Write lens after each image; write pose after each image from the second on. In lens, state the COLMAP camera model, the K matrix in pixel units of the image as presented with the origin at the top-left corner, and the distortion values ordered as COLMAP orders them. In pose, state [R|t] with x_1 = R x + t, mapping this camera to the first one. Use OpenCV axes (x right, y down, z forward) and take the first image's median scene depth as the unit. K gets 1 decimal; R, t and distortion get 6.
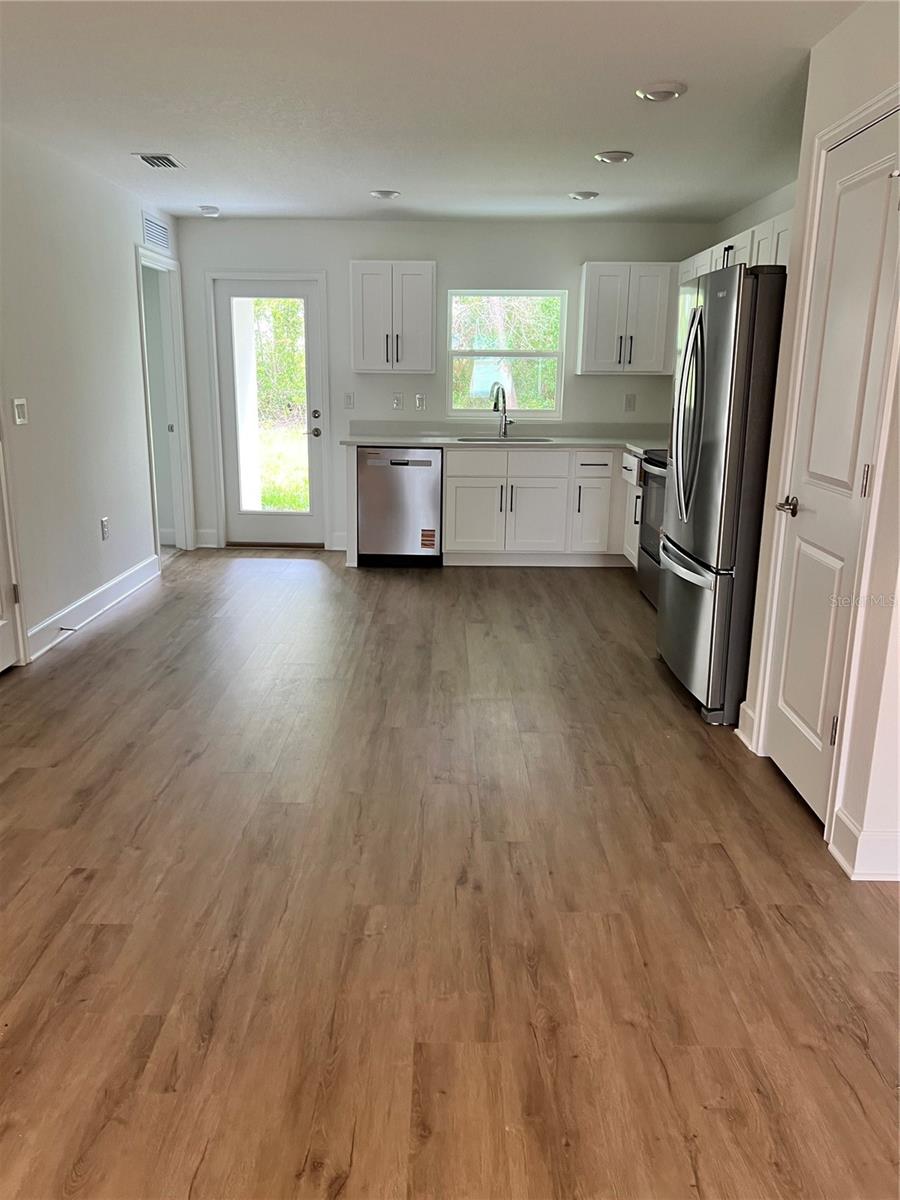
lens RADIAL K [[888.6, 0, 436.8], [0, 888.6, 594.6], [0, 0, 1]] dist [-0.006945, -0.019948]
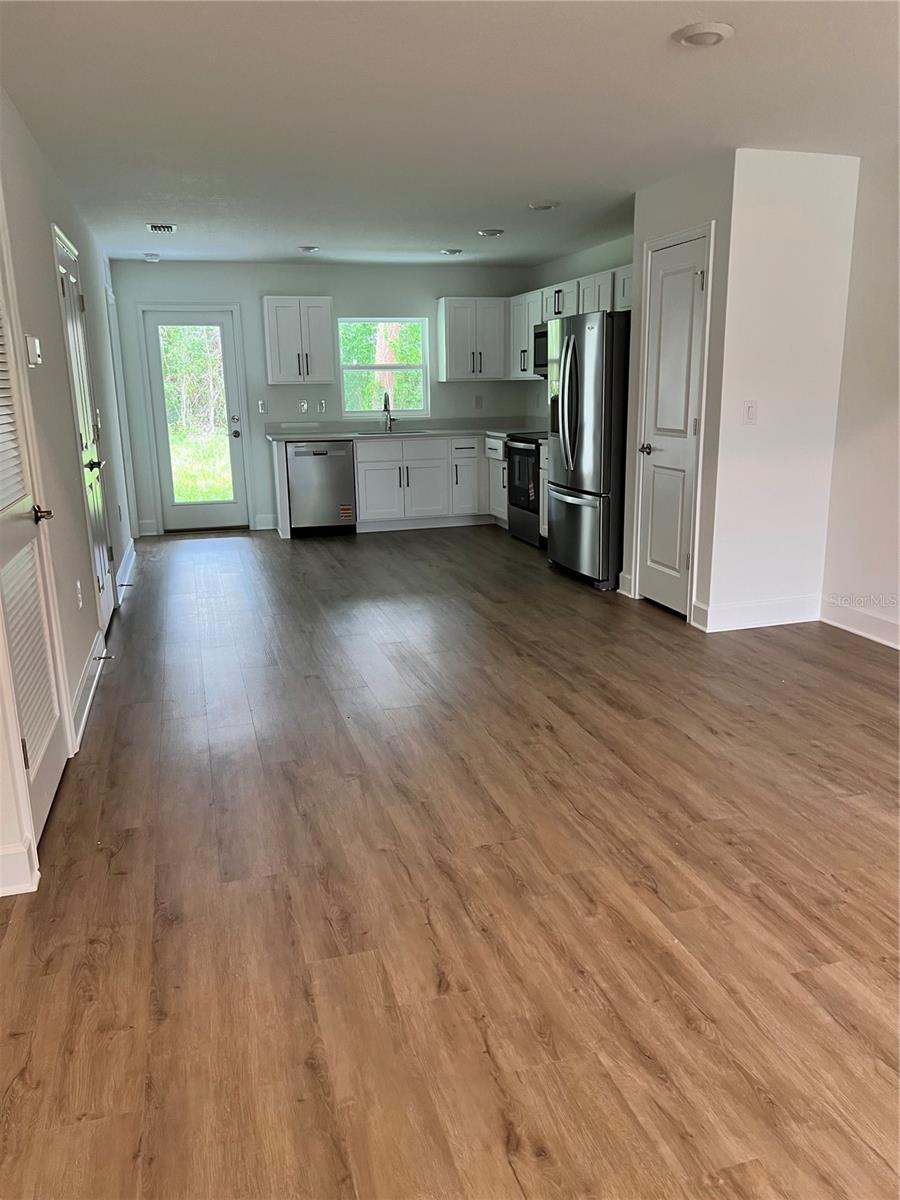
lens RADIAL K [[888.6, 0, 458.6], [0, 888.6, 604.5], [0, 0, 1]] dist [-0.006945, -0.019948]
pose [[0.953738, -0.095267, 0.285146, -0.240876], [0.096265, 0.995300, 0.010550, 0.075424], [-0.284810, 0.017388, 0.958426, -0.286651]]
